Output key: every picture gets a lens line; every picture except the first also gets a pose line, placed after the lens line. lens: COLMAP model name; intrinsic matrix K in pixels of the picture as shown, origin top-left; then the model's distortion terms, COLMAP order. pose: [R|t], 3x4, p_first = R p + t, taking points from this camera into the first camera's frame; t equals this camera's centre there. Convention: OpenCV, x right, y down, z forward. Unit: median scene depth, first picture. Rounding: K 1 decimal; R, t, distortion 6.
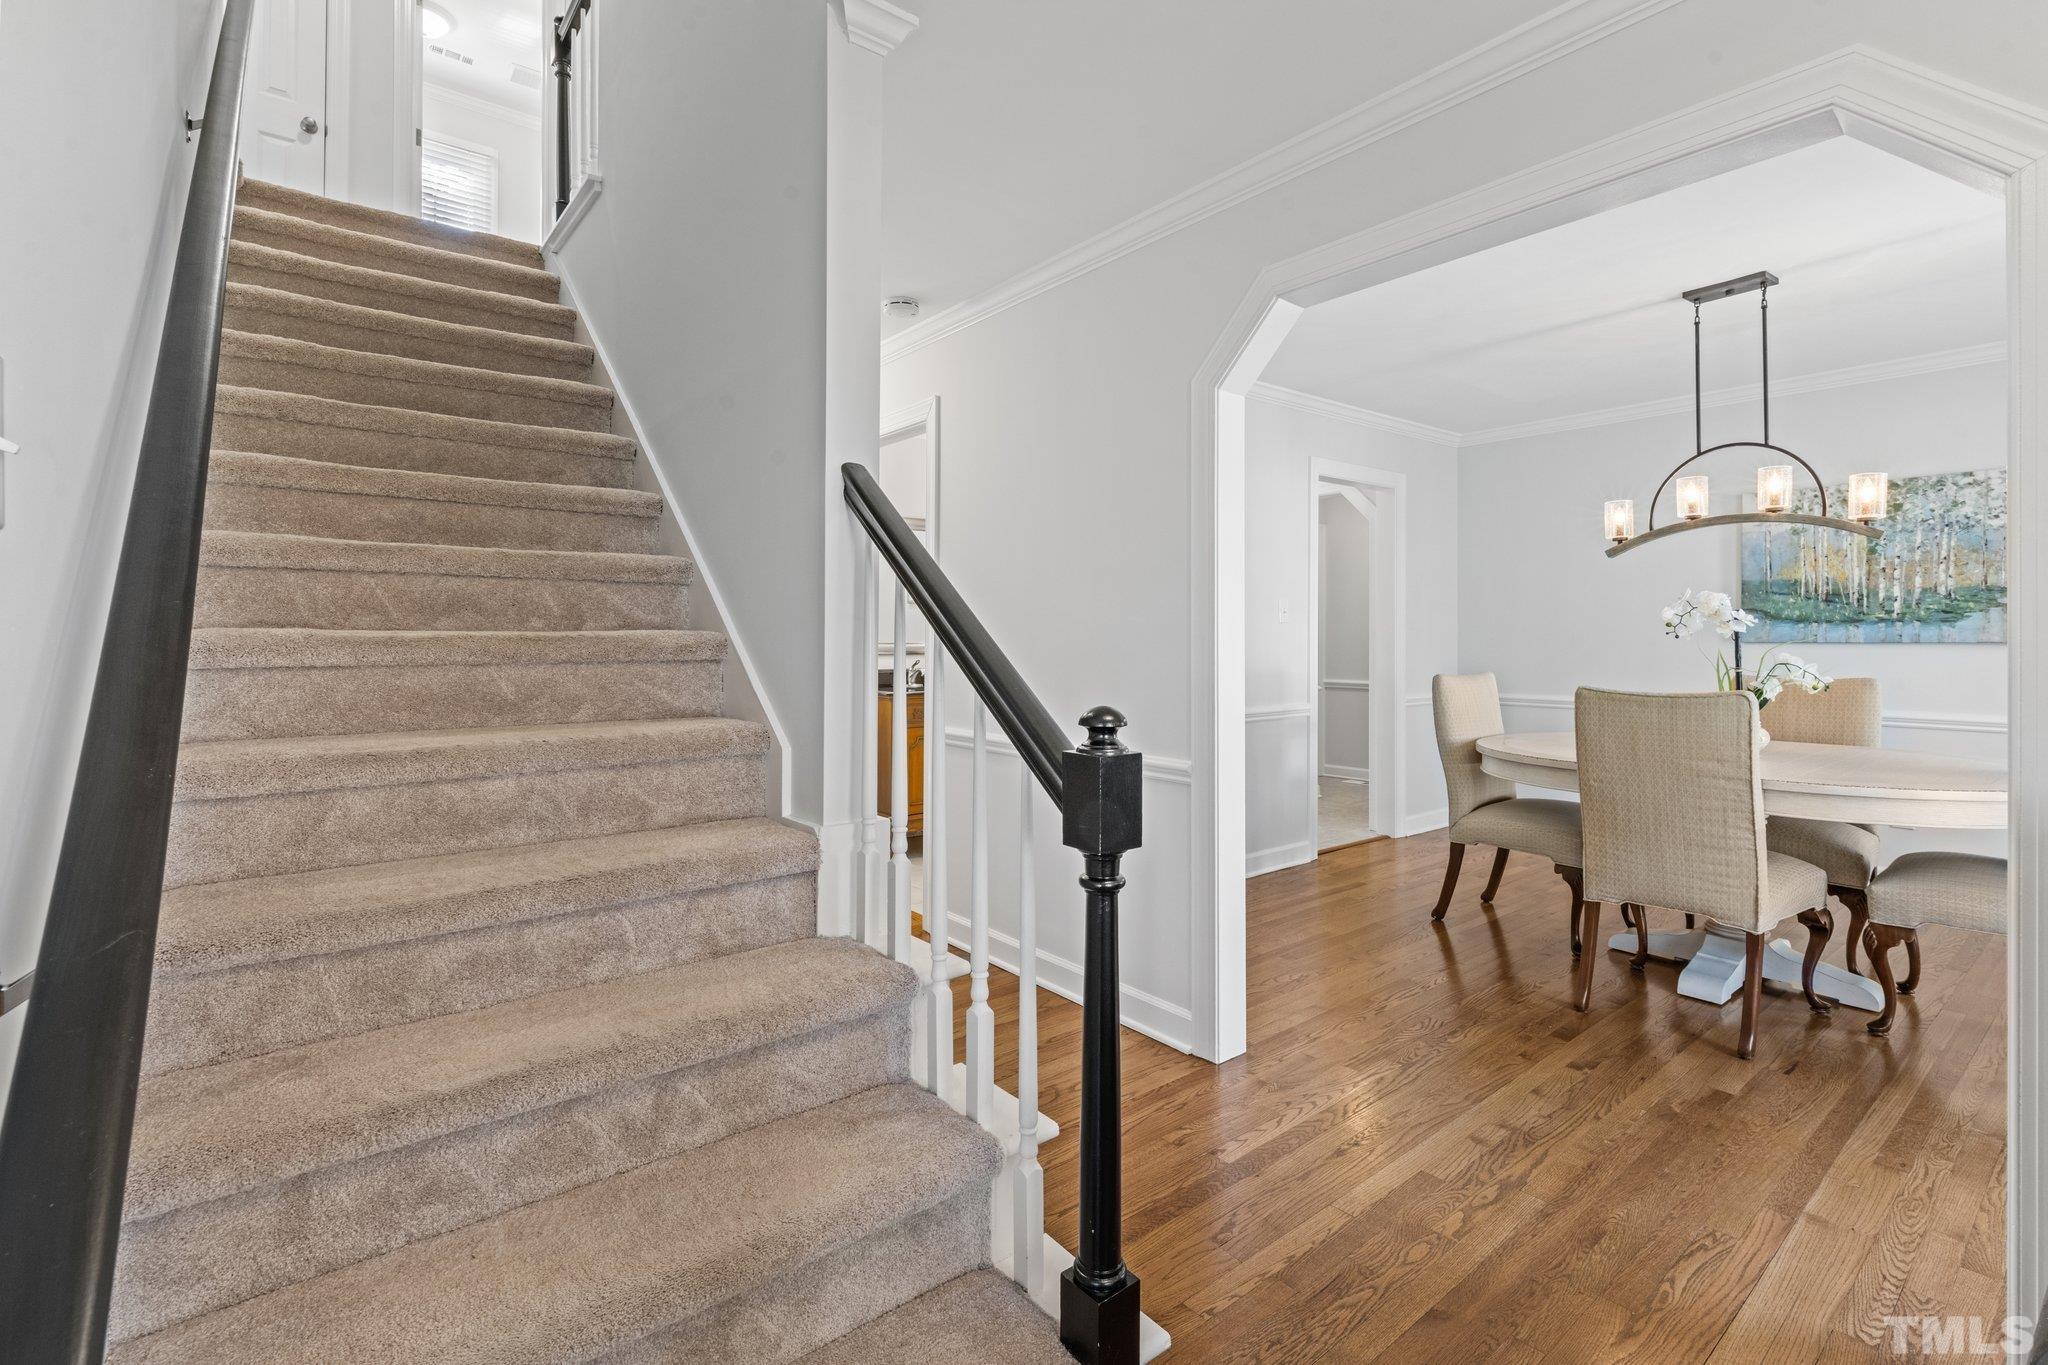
lens RADIAL K [[934.4, 0, 1015.8], [0, 934.4, 630.8], [0, 0, 1]] dist [-0.000200, -0.001350]
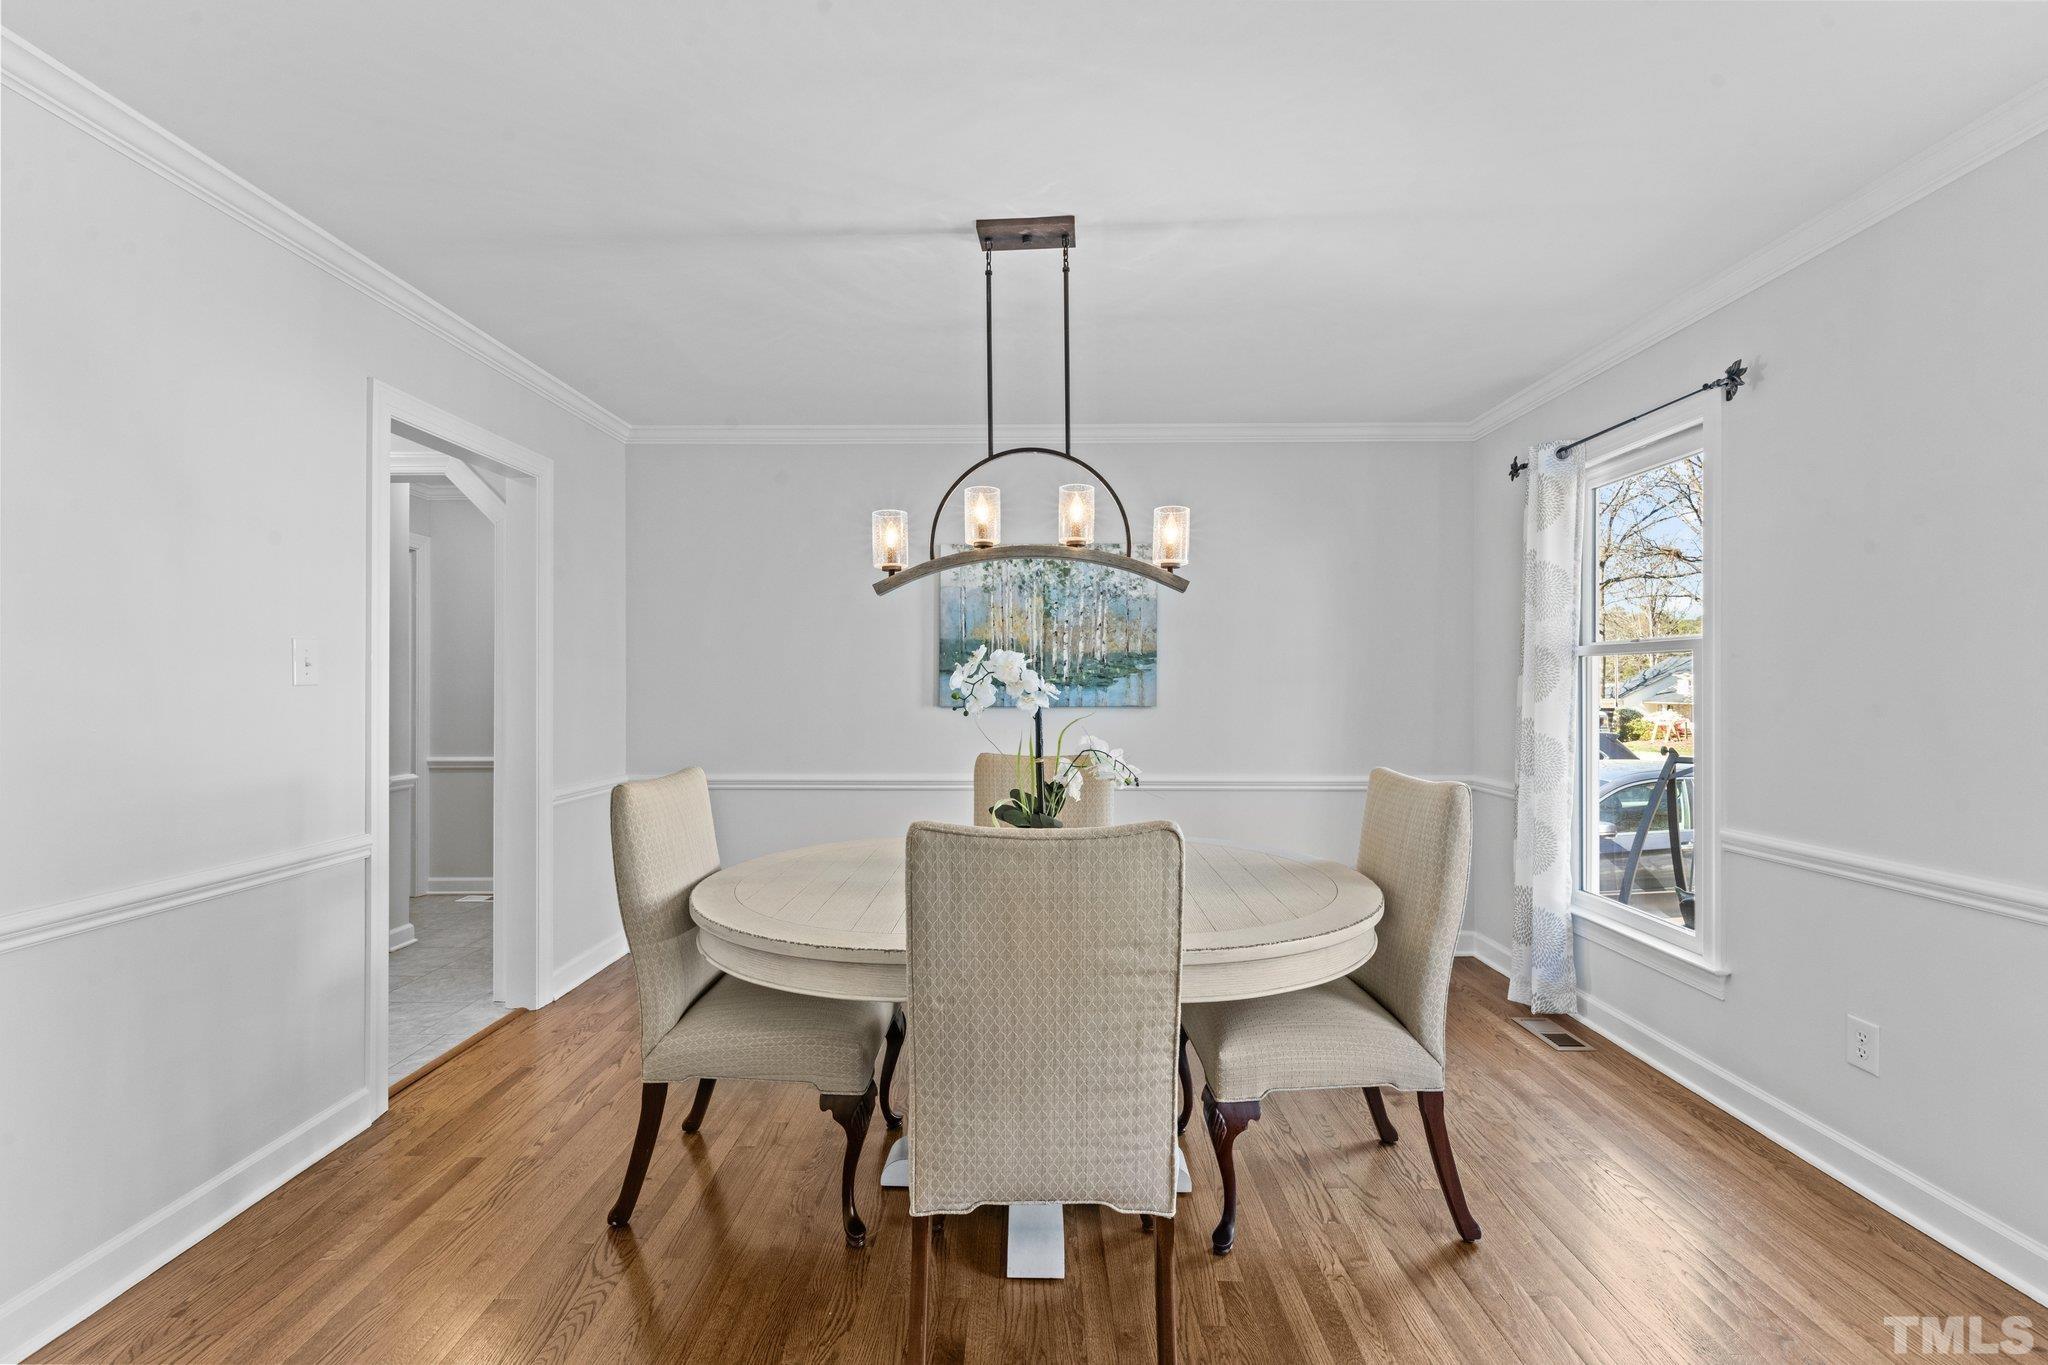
lens RADIAL K [[878.4, 0, 1022.3], [0, 878.4, 687.1], [0, 0, 1]] dist [0.003836, 0.000693]
pose [[0.626700, -0.002096, 0.779258, 0.229553], [-0.005122, 0.999964, 0.006809, -0.018782], [-0.779244, -0.008258, 0.626666, 0.575203]]
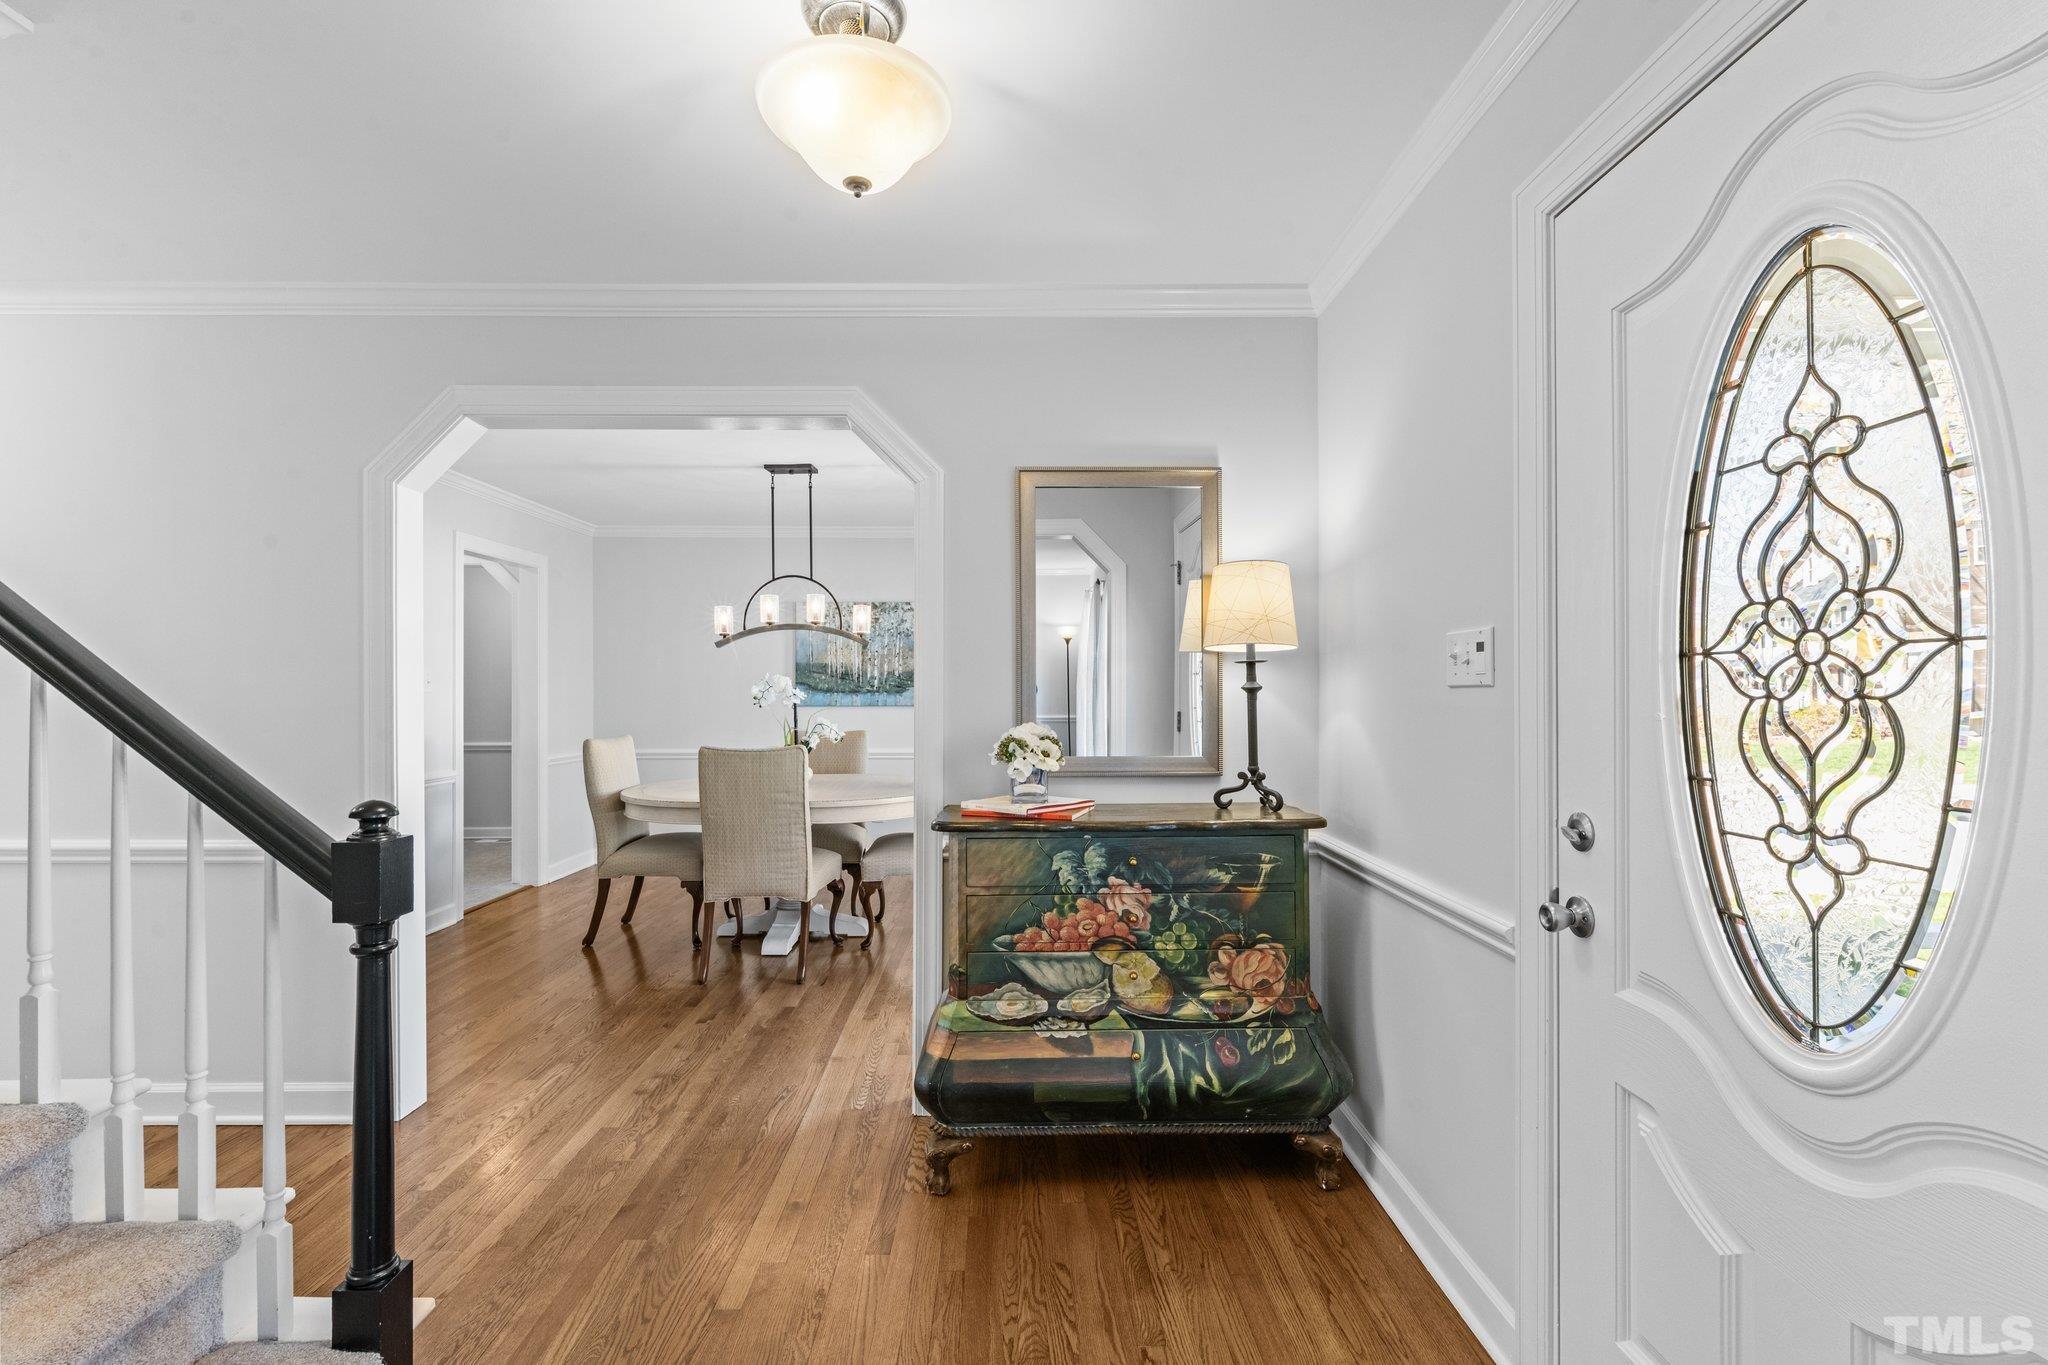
lens RADIAL K [[878.4, 0, 1021.8], [0, 878.4, 696.2], [0, 0, 1]] dist [0.003836, 0.000693]
pose [[0.607524, -0.005606, 0.794281, -0.115691], [-0.004762, 0.999931, 0.010700, -0.026410], [-0.794287, -0.010283, 0.607456, -0.131852]]
